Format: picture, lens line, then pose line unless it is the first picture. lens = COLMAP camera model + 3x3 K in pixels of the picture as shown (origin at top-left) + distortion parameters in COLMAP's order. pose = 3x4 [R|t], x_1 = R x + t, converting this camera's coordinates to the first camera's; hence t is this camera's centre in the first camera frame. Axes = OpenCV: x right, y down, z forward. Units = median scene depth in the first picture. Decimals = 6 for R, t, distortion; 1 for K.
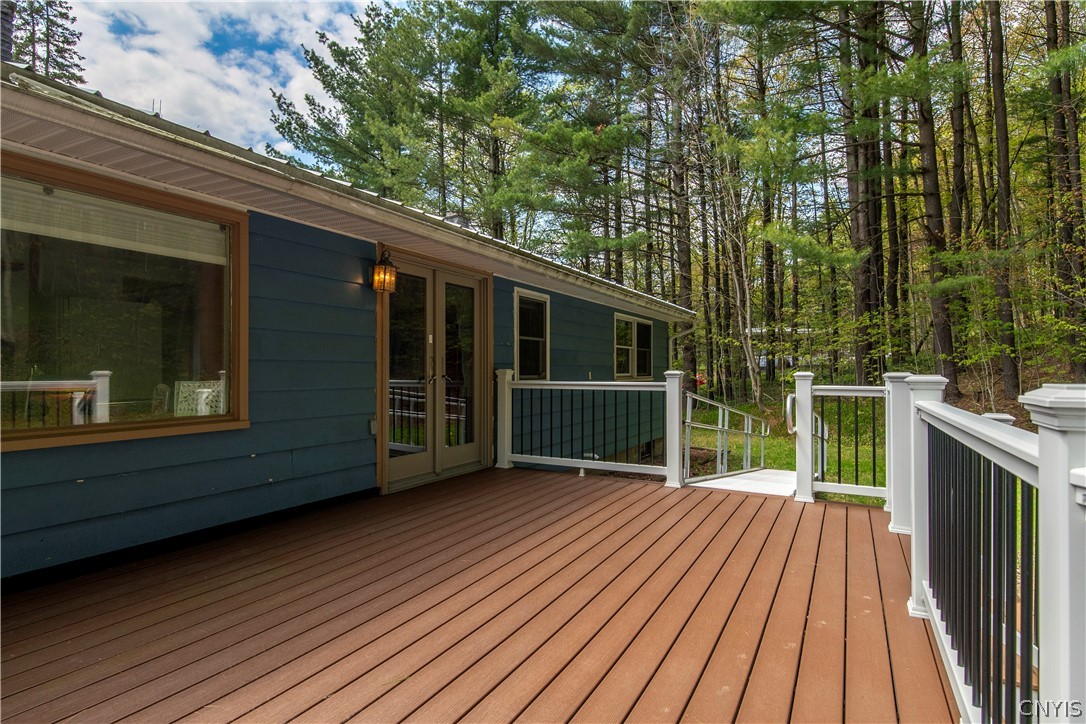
lens RADIAL K [[562.7, 0, 545.6], [0, 562.7, 363.2], [0, 0, 1]] dist [-0.000028, 0.001447]
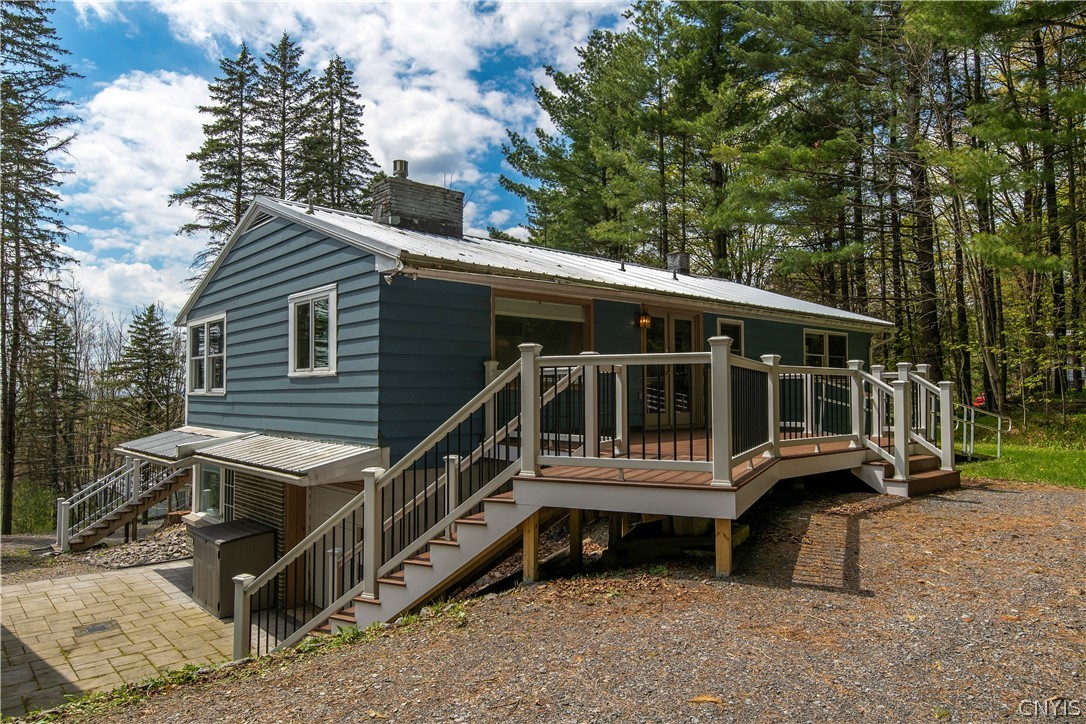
lens RADIAL K [[697.9, 0, 543.5], [0, 697.9, 362.1], [0, 0, 1]] dist [0.008504, 0.000470]
pose [[0.940076, -0.015793, -0.340598, 0.036183], [0.005948, 0.999534, -0.029932, 0.010786], [0.340912, 0.026113, 0.939732, -0.241080]]
